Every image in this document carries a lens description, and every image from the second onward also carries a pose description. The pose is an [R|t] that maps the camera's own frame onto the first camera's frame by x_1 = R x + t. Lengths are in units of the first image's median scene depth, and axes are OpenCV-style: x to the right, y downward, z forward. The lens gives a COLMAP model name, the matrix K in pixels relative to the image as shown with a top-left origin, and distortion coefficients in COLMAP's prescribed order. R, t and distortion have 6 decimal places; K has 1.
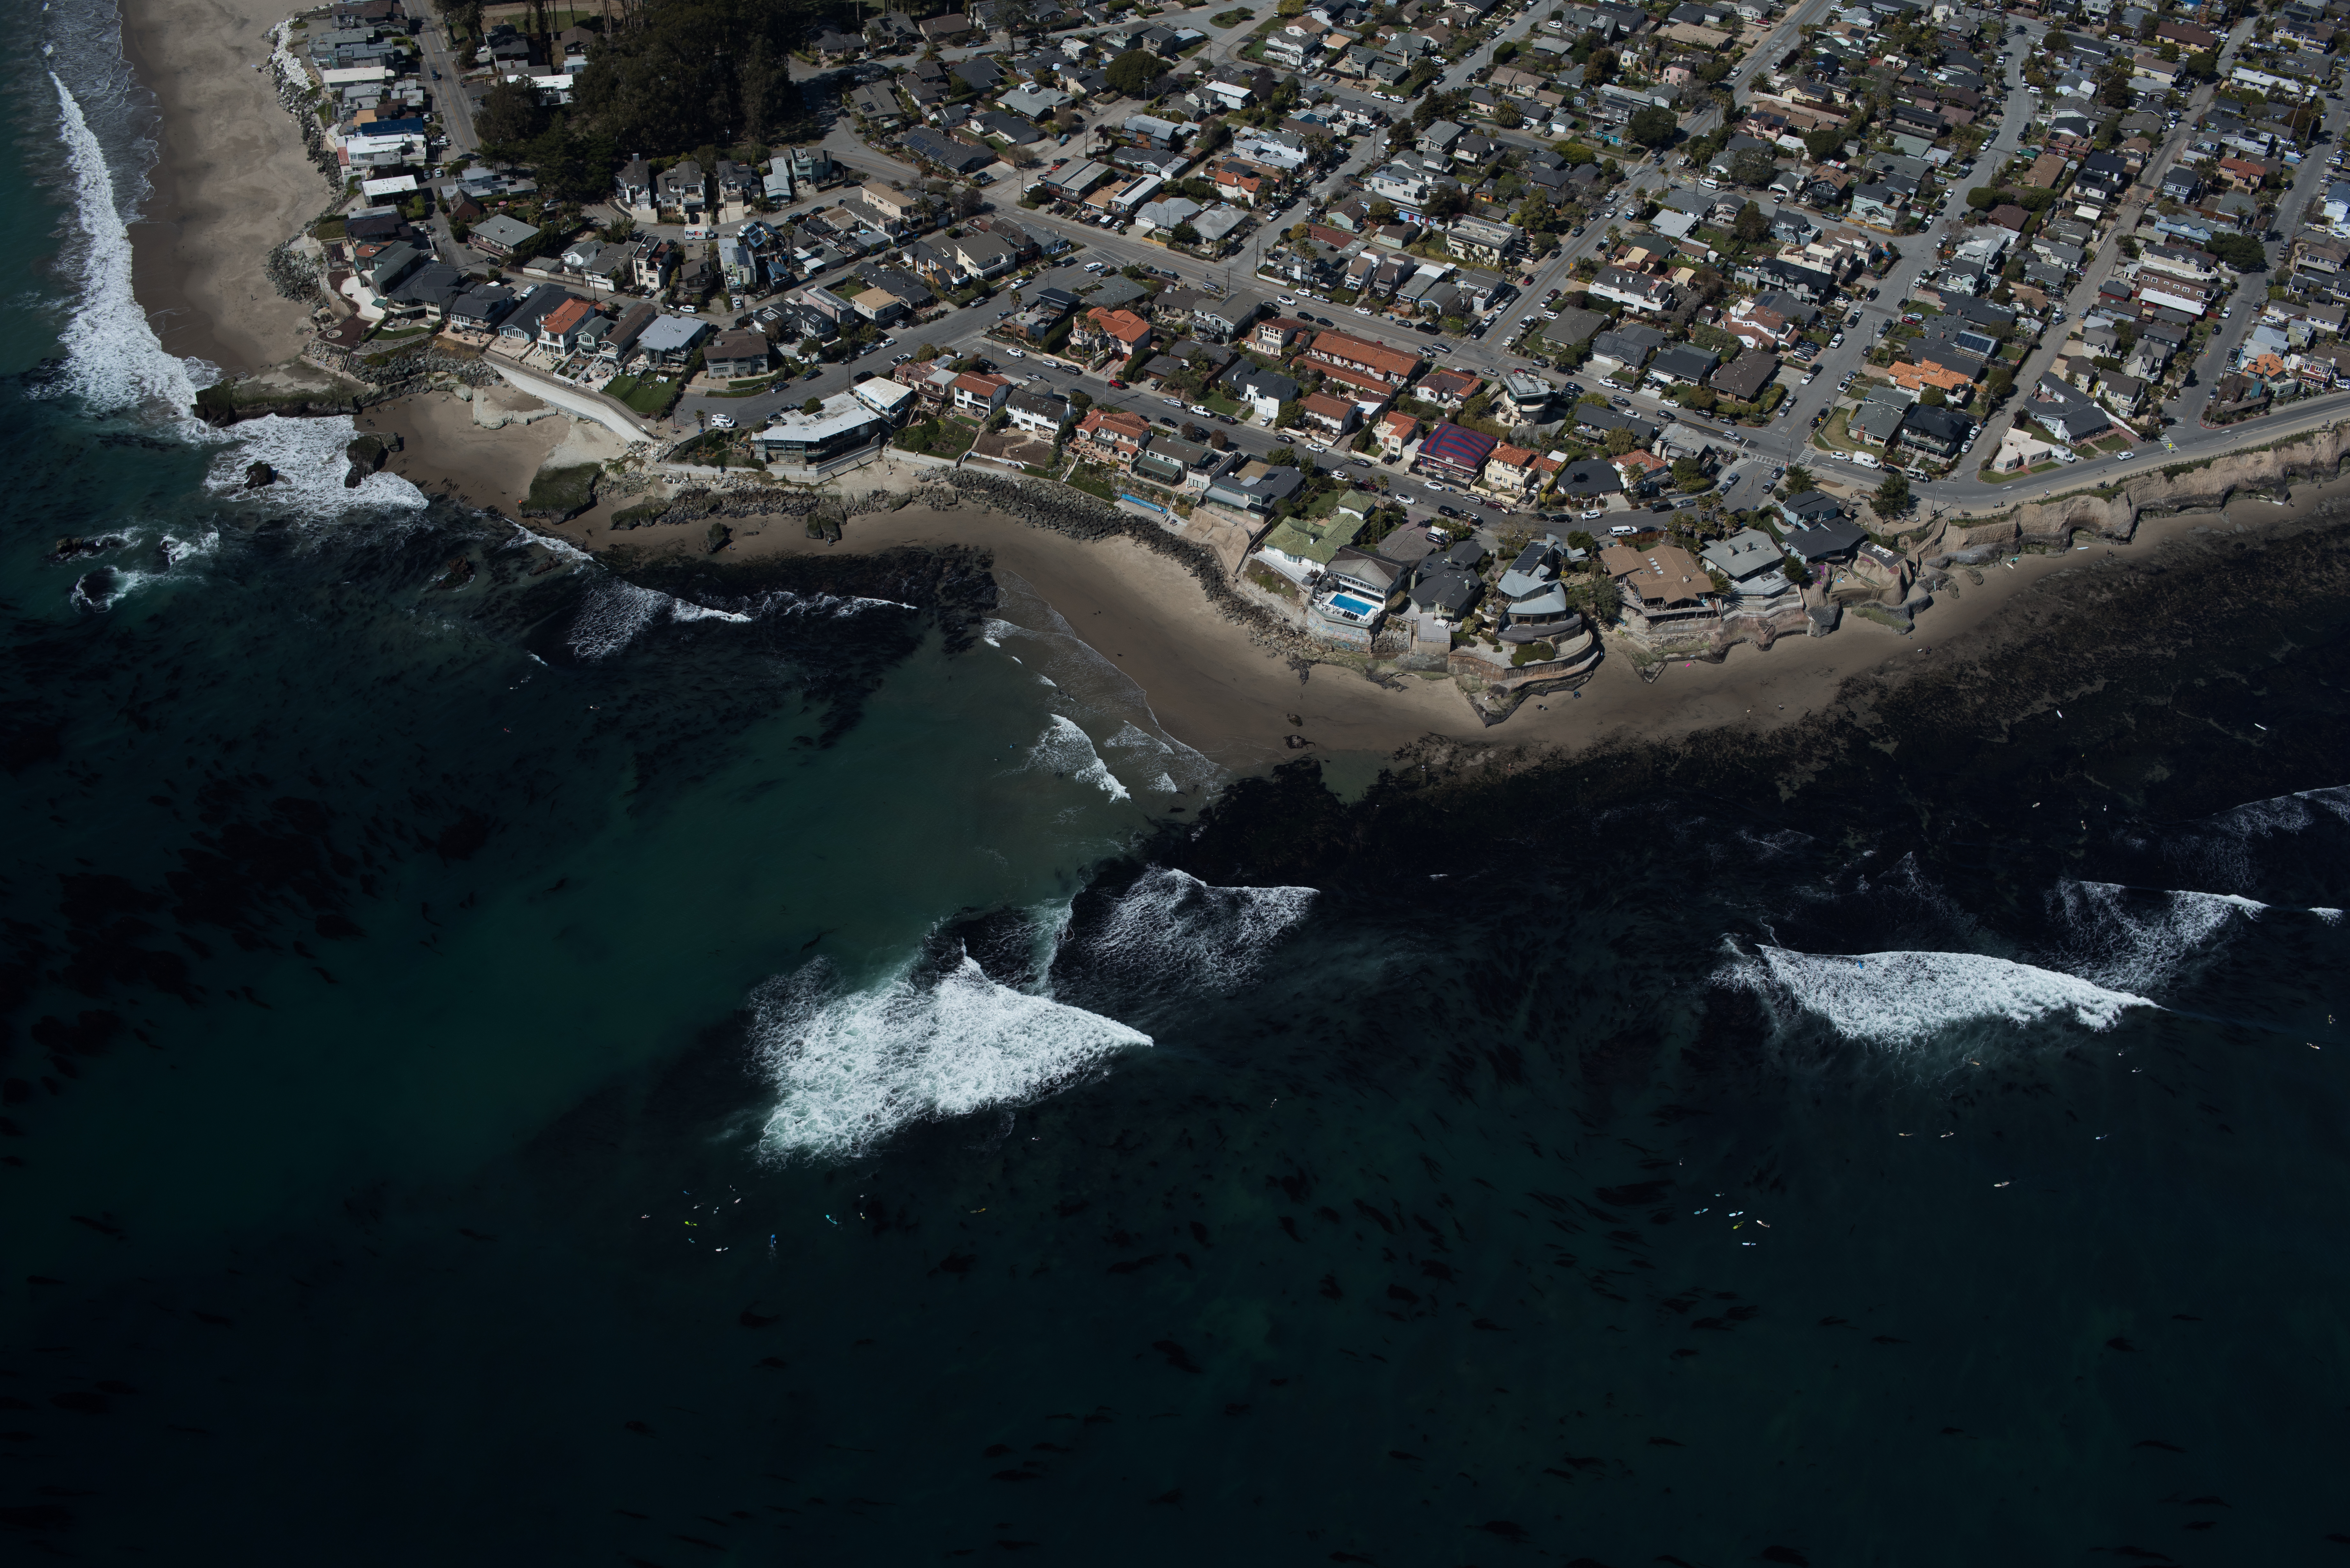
lens RADIAL K [[2689.2, 0, 1175.0], [0, 2689.2, 784.0], [0, 0, 1]] dist [-0.119420, 0.141437]
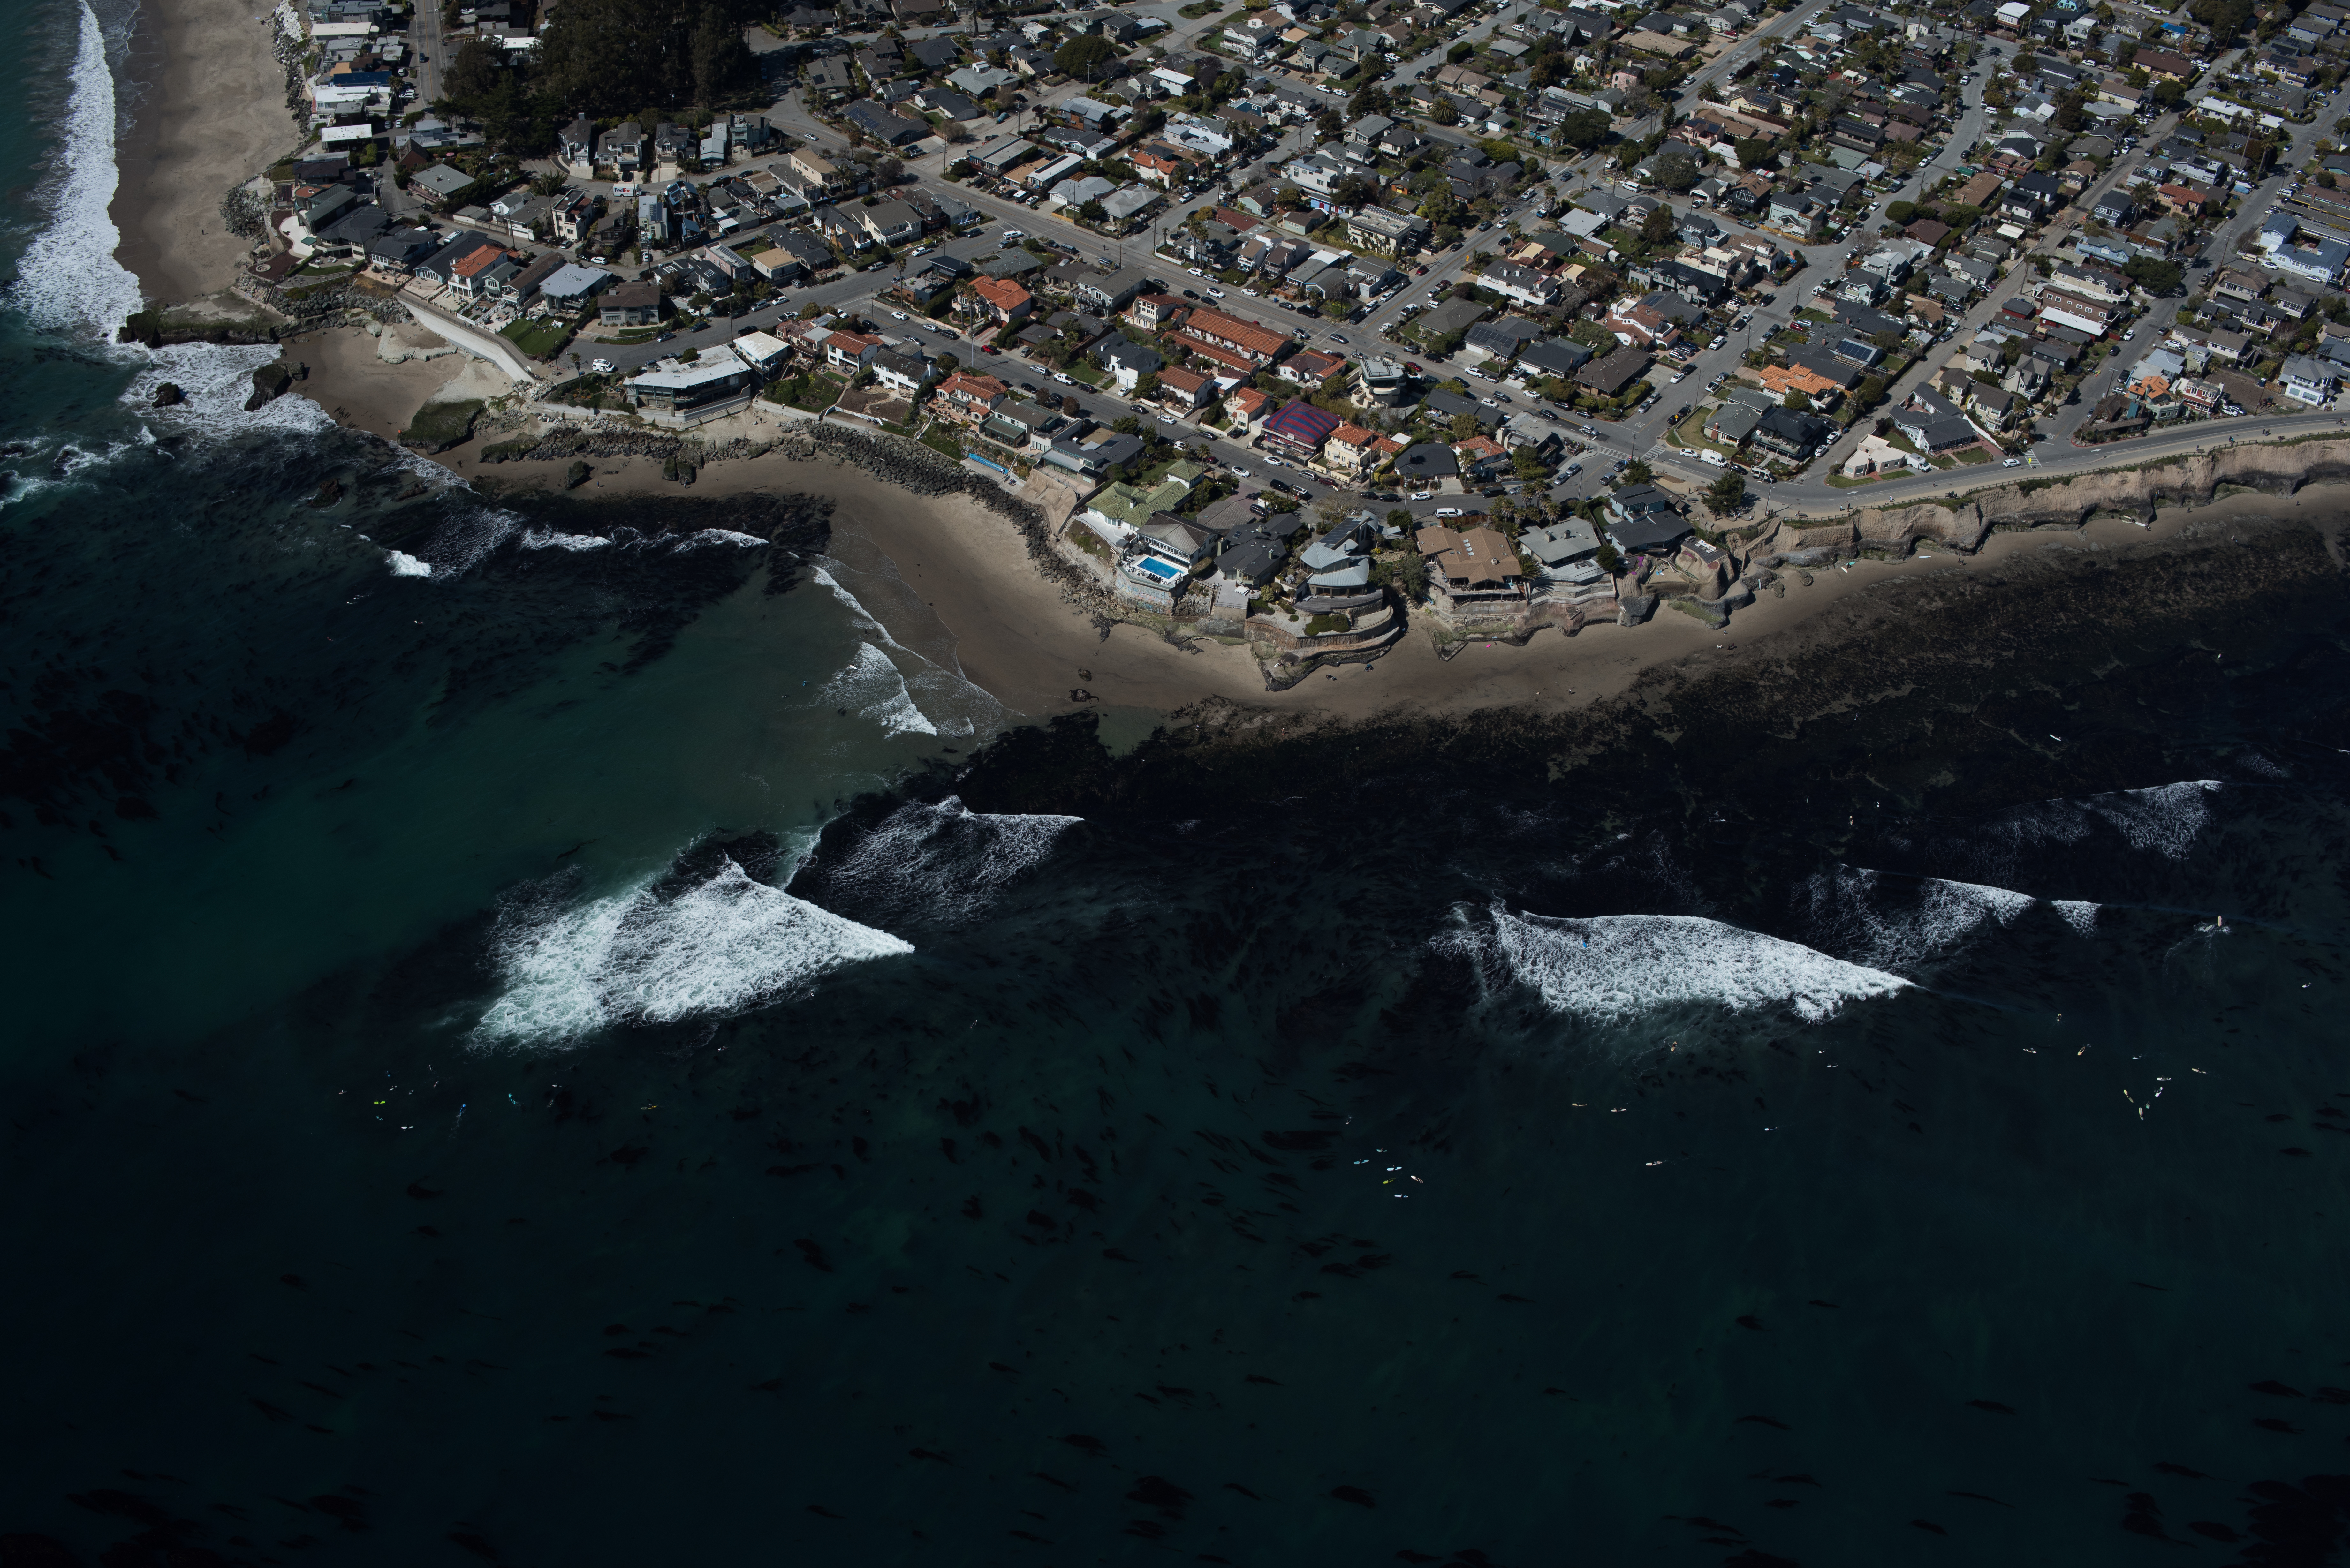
lens RADIAL K [[2689.2, 0, 1175.0], [0, 2689.2, 784.0], [0, 0, 1]] dist [-0.119420, 0.141437]
pose [[0.994982, 0.061318, -0.079061, 0.137540], [-0.061993, 0.998058, -0.006109, 0.018467], [0.078533, 0.010979, 0.996851, -0.015537]]
